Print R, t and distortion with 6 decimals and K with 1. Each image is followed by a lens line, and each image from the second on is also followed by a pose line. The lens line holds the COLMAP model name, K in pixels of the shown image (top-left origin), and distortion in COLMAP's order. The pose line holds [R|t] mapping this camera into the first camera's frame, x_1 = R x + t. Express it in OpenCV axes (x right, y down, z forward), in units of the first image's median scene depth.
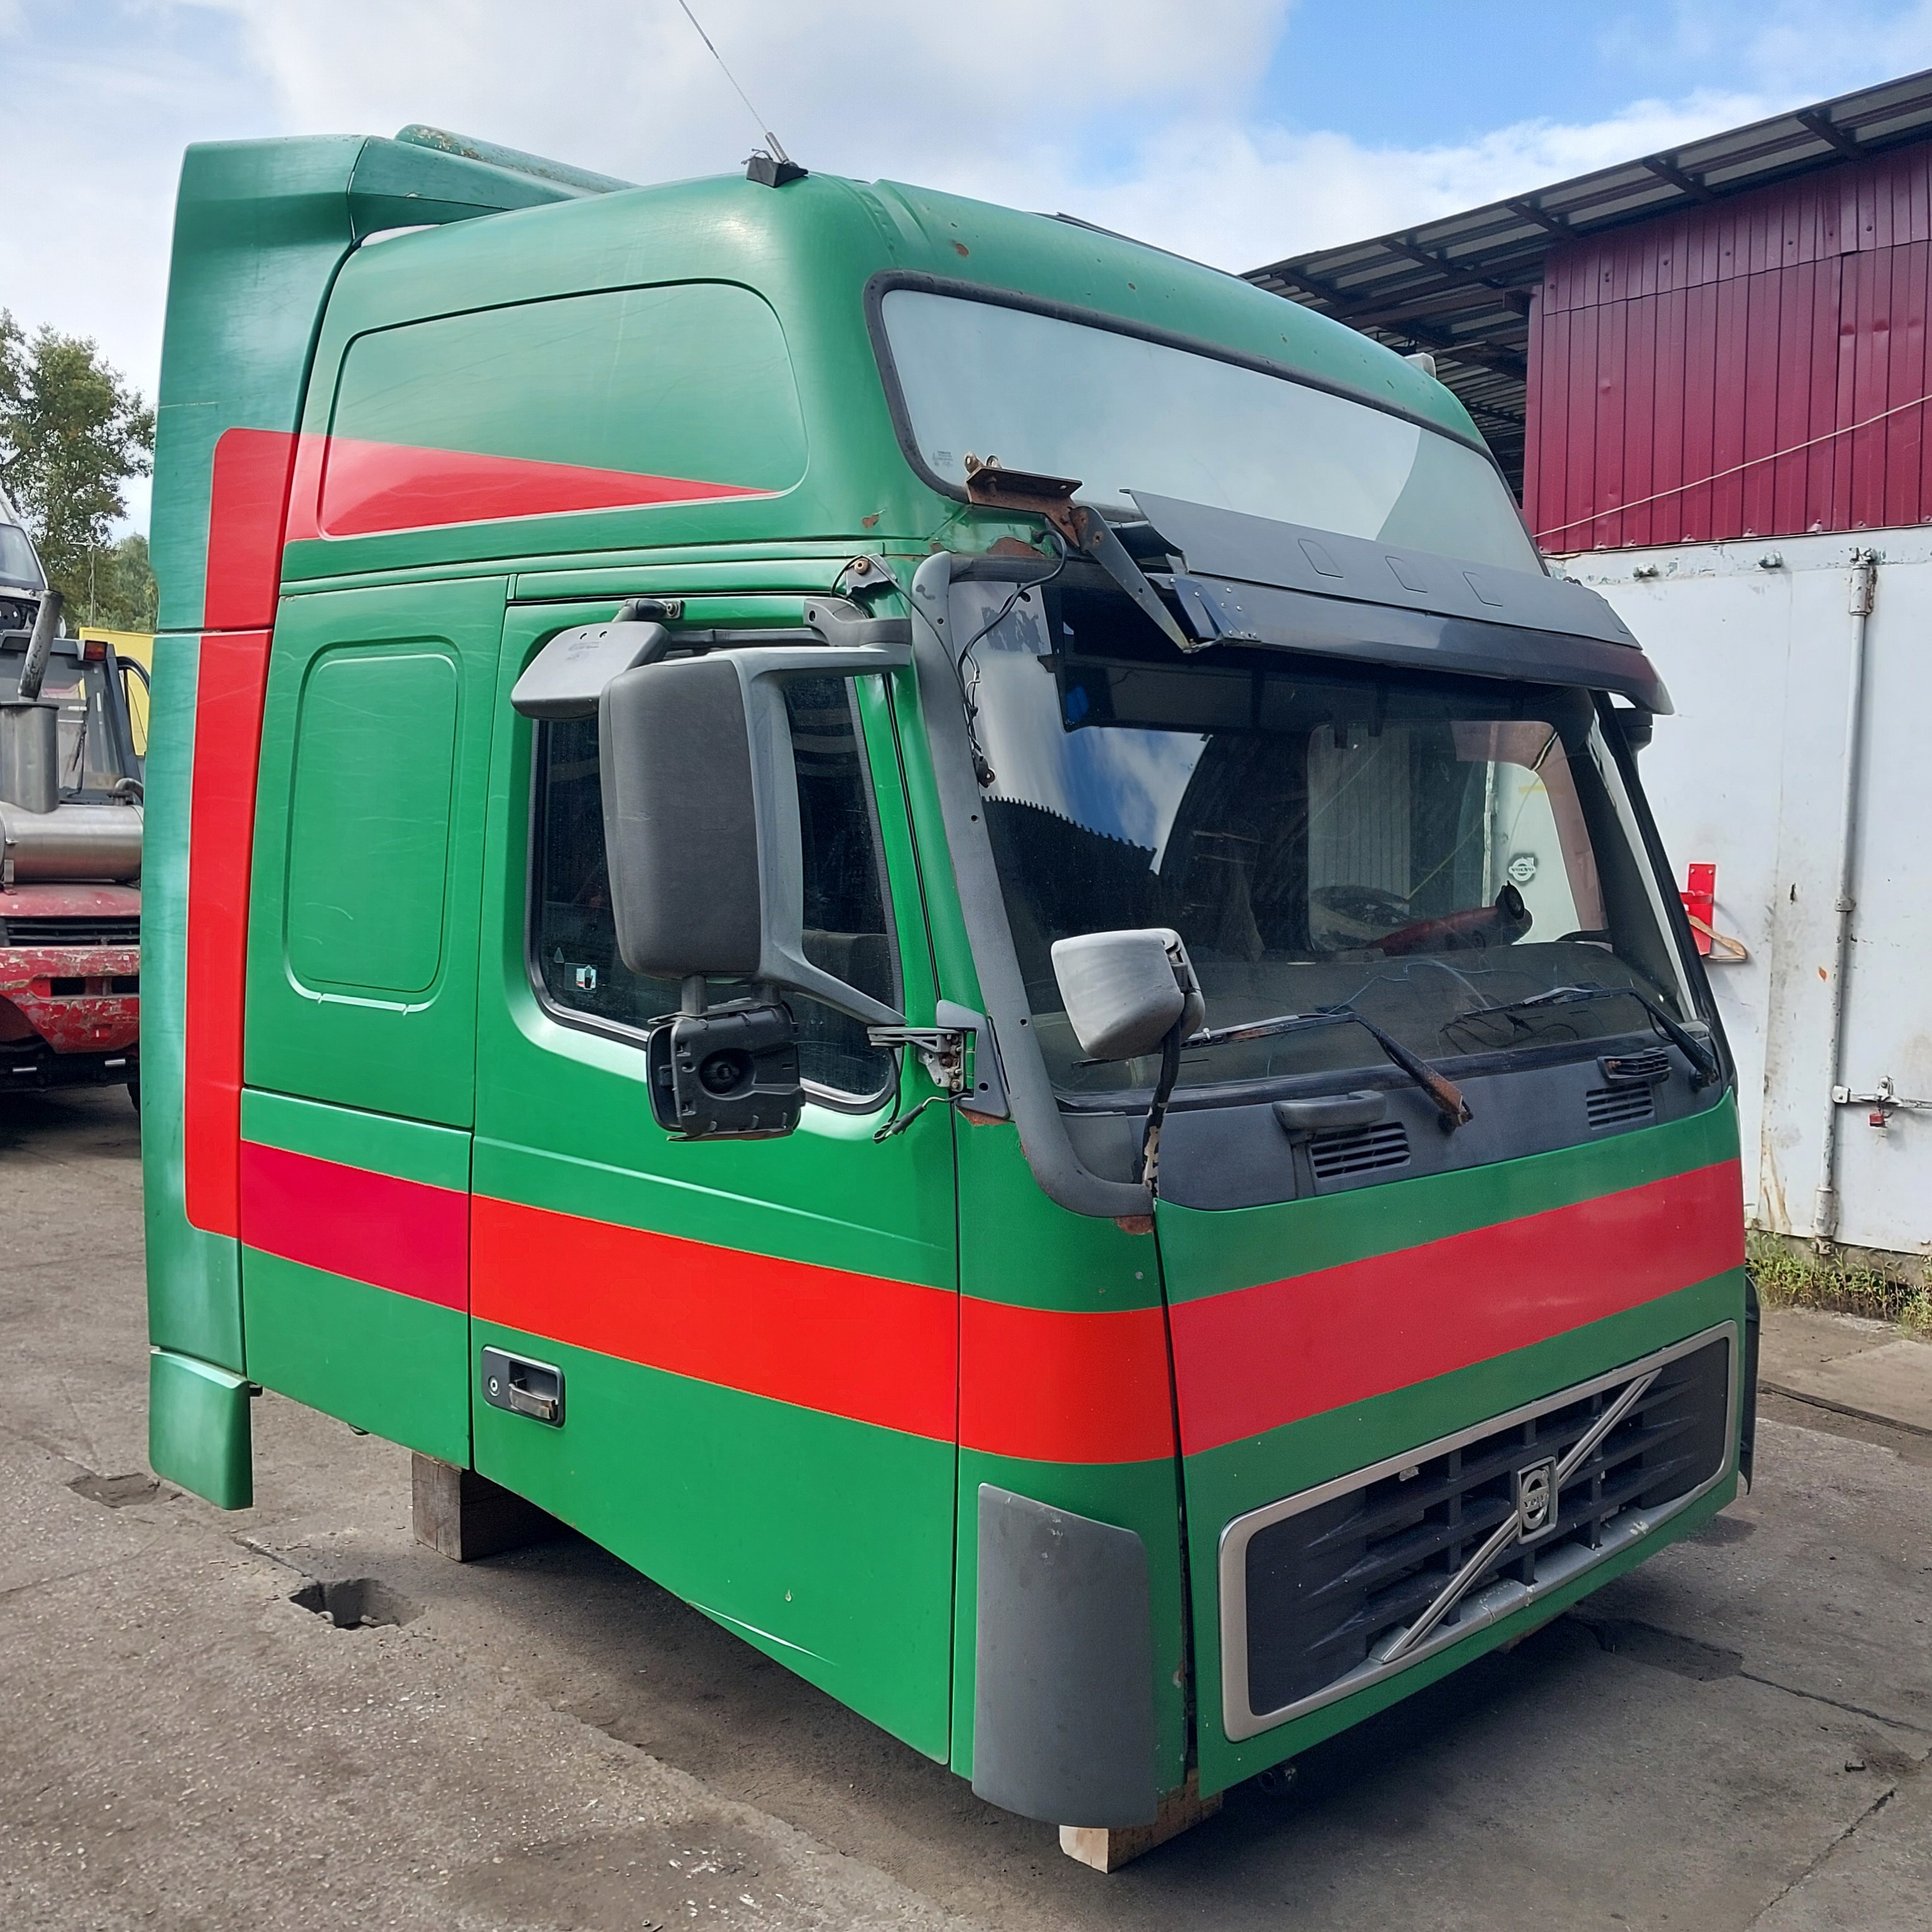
lens RADIAL K [[2022.1, 0, 992.7], [0, 2022.1, 974.3], [0, 0, 1]] dist [0.012351, -0.018884]
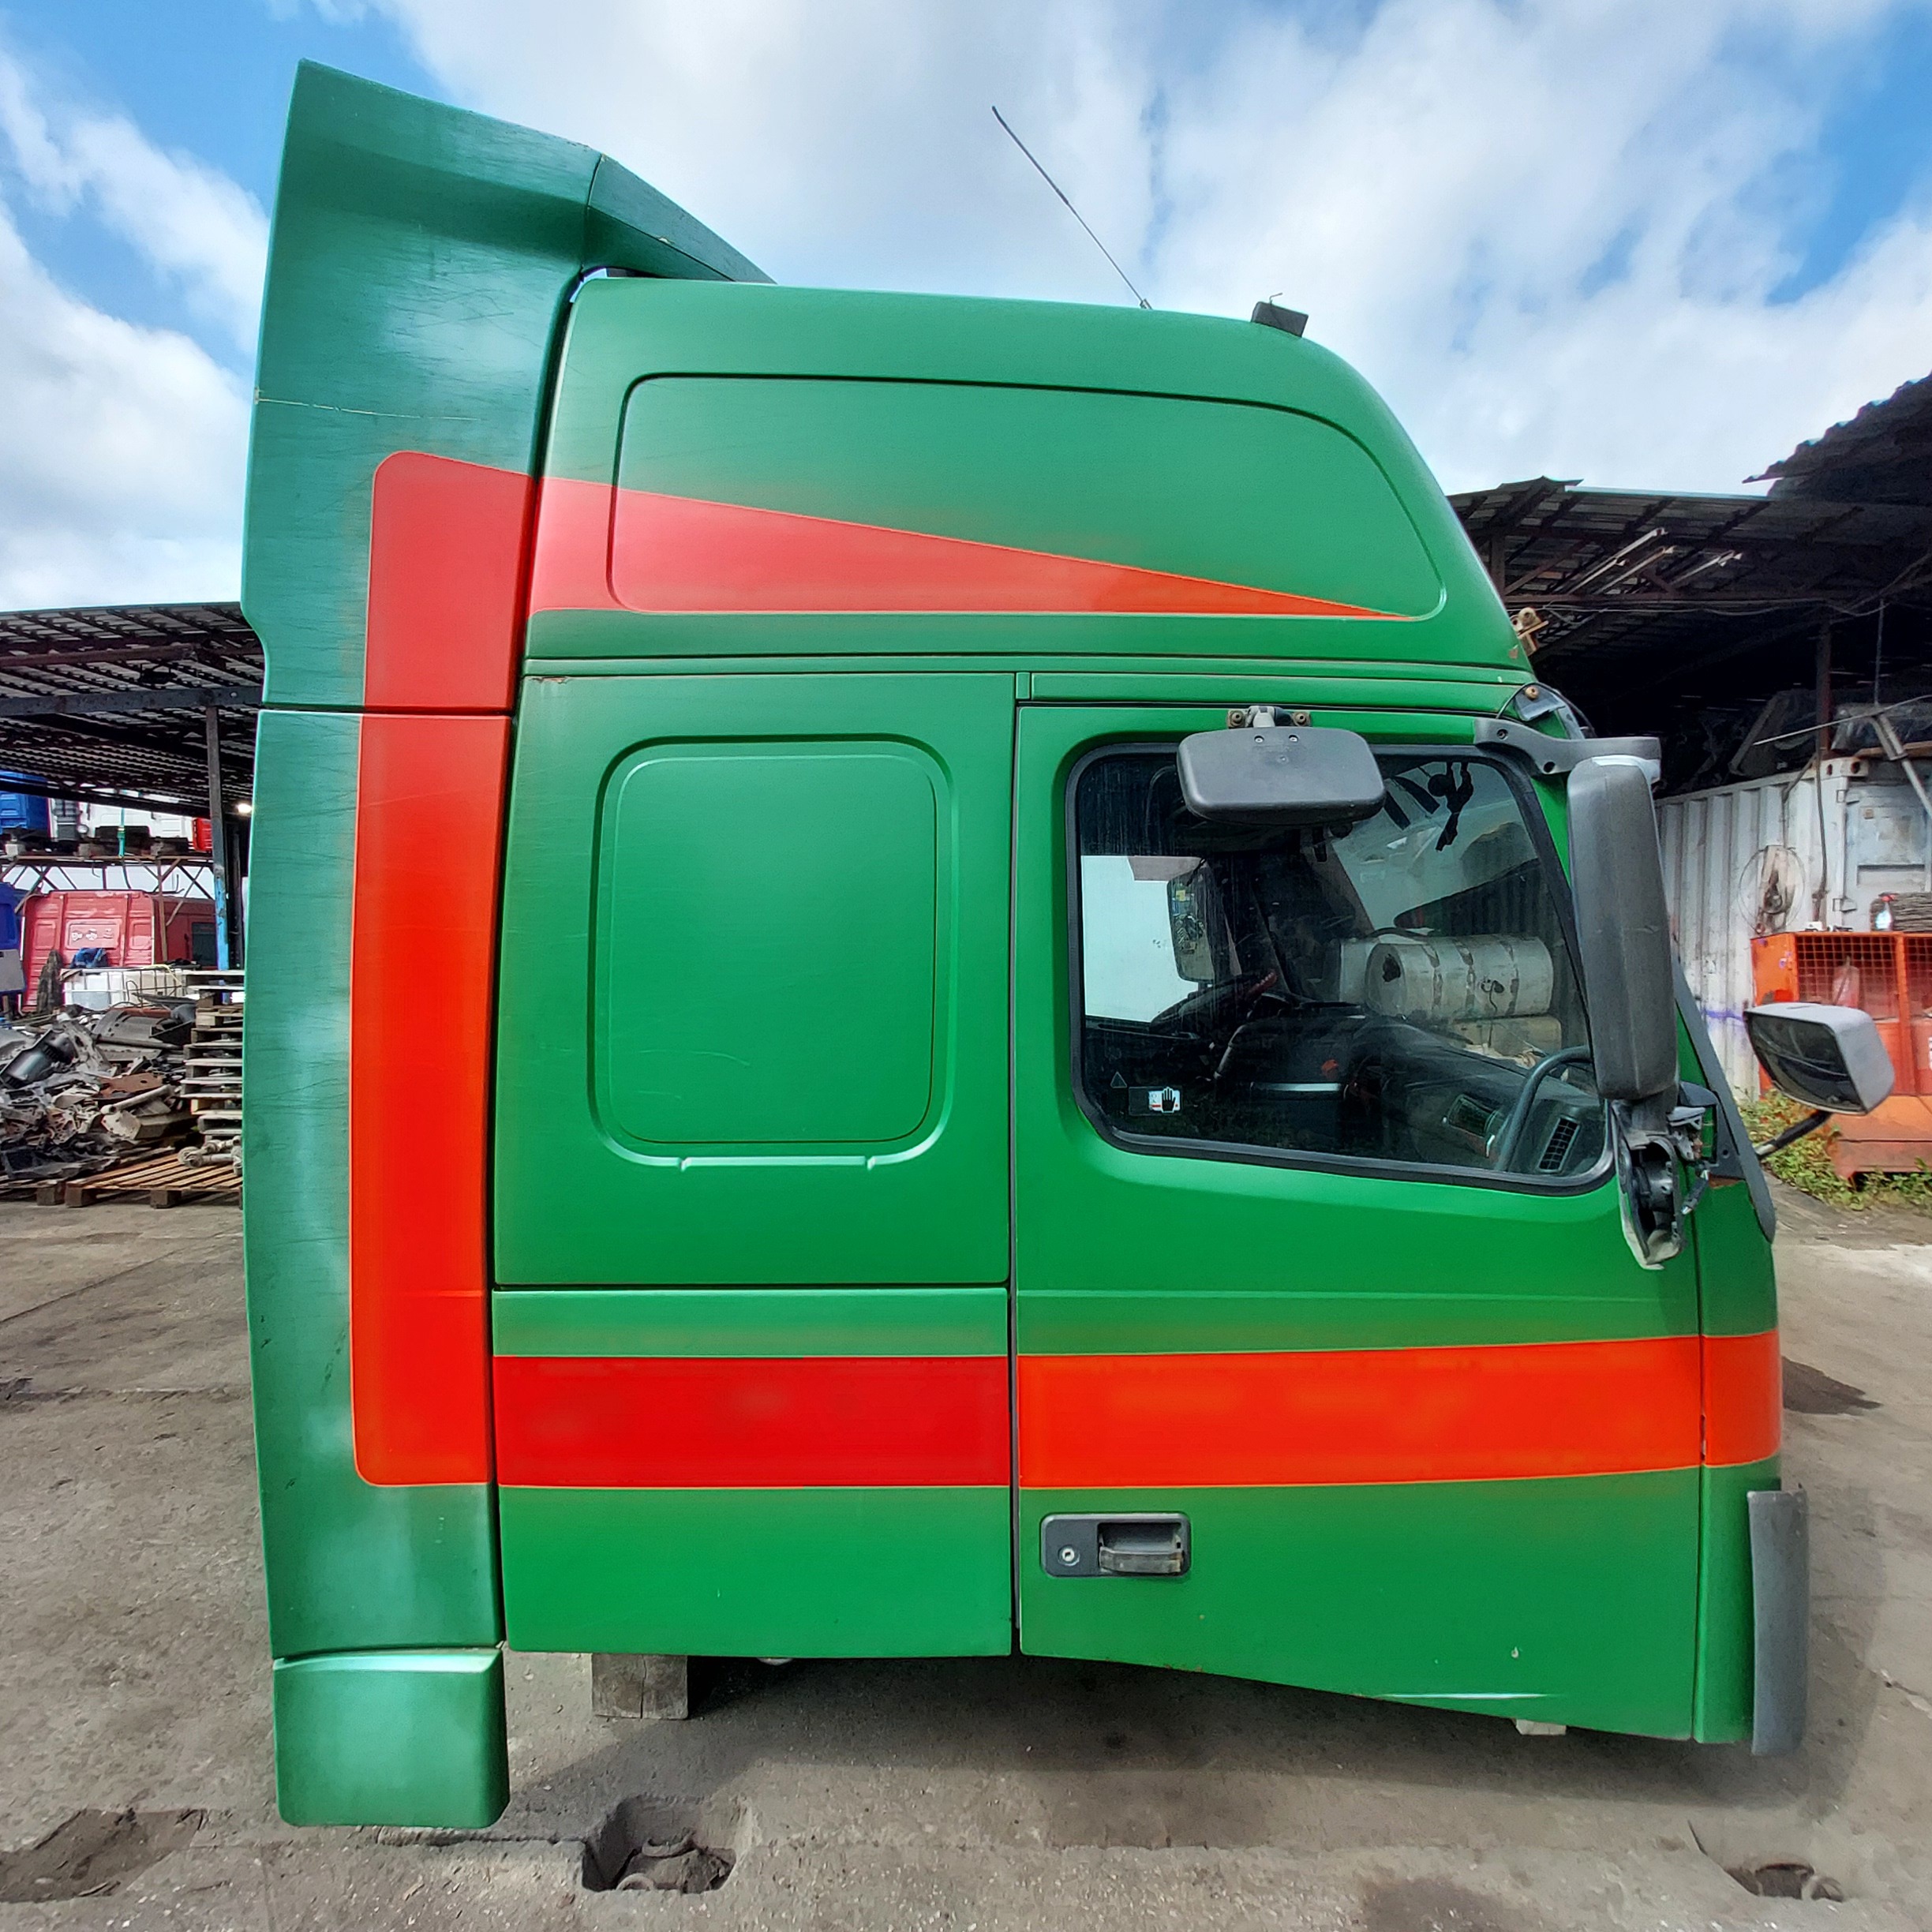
lens RADIAL K [[1021.7, 0, 966.0], [0, 1021.7, 966.0], [0, 0, 1]] dist [0.003231, -0.000145]
pose [[0.751121, -0.063086, 0.657144, -0.486251], [0.073591, 0.997221, 0.011618, -0.061823], [-0.656050, 0.039633, 0.753676, 0.572236]]
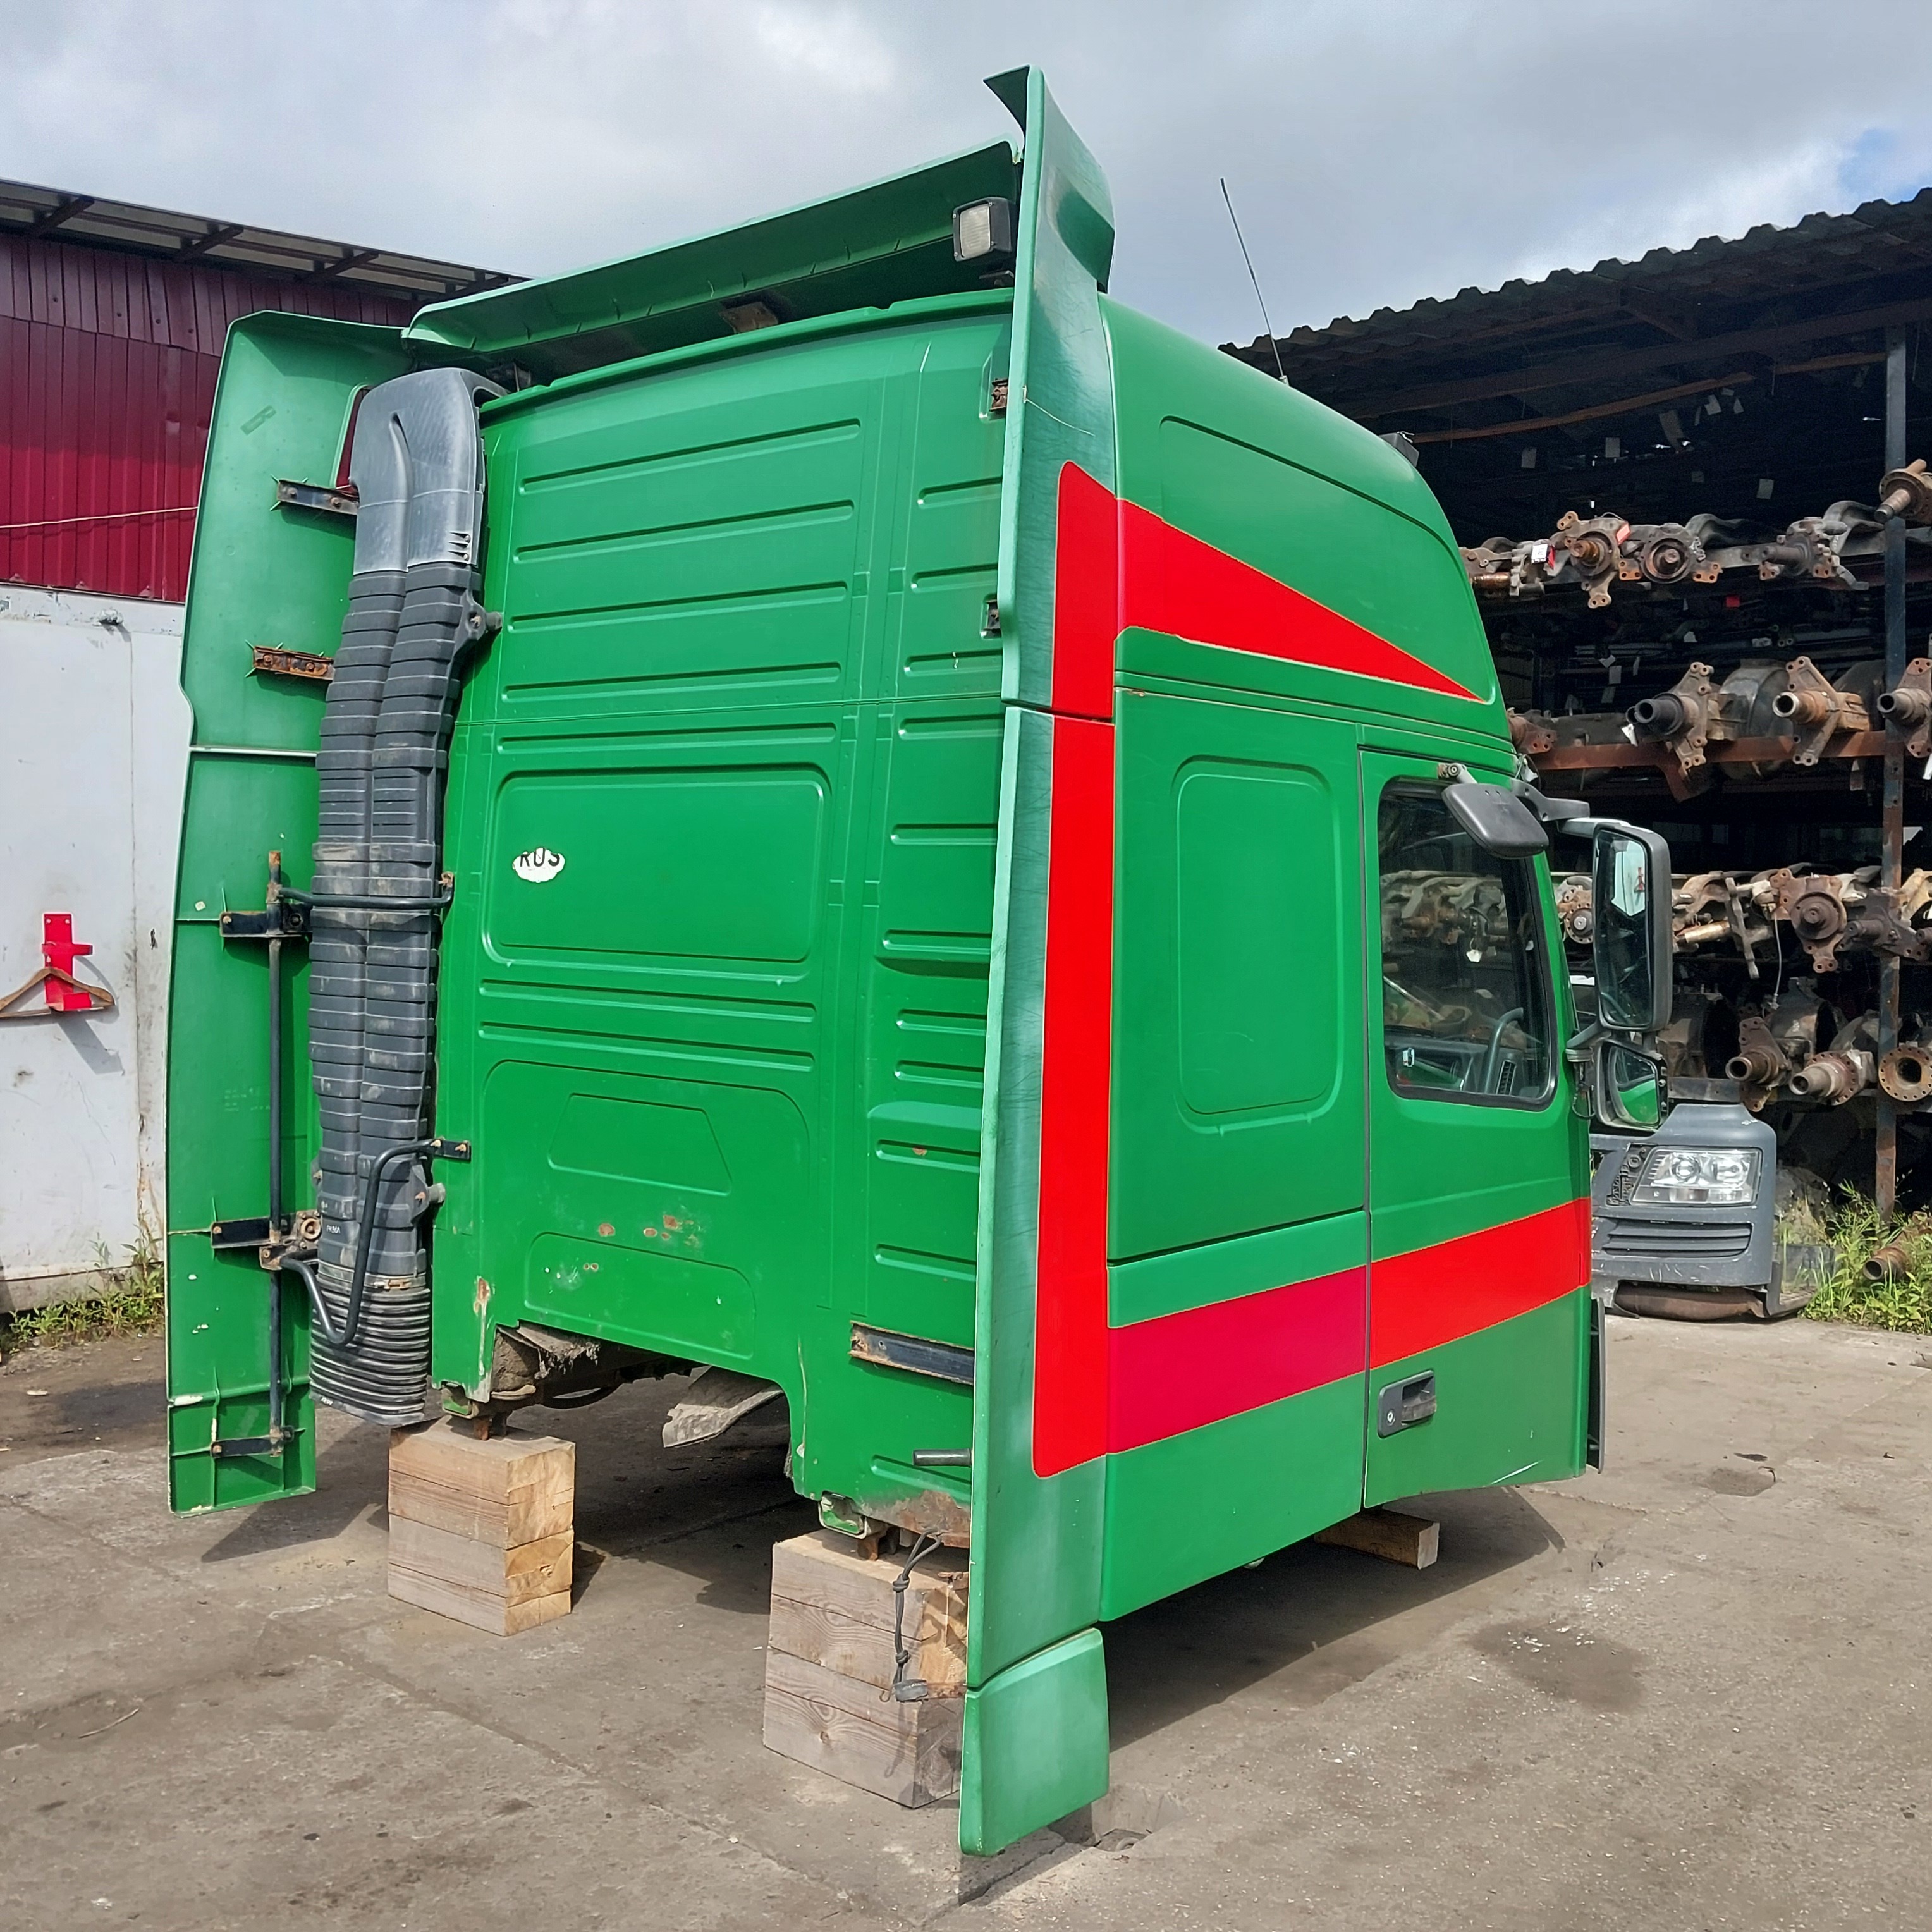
lens RADIAL K [[2035.4, 0, 965.6], [0, 2035.4, 934.9], [0, 0, 1]] dist [0.002908, -0.011638]
pose [[-0.023082, -0.049720, 0.998496, -1.197349], [0.058629, 0.996976, 0.051000, -0.126961], [-0.998013, 0.059718, -0.020098, 1.069927]]
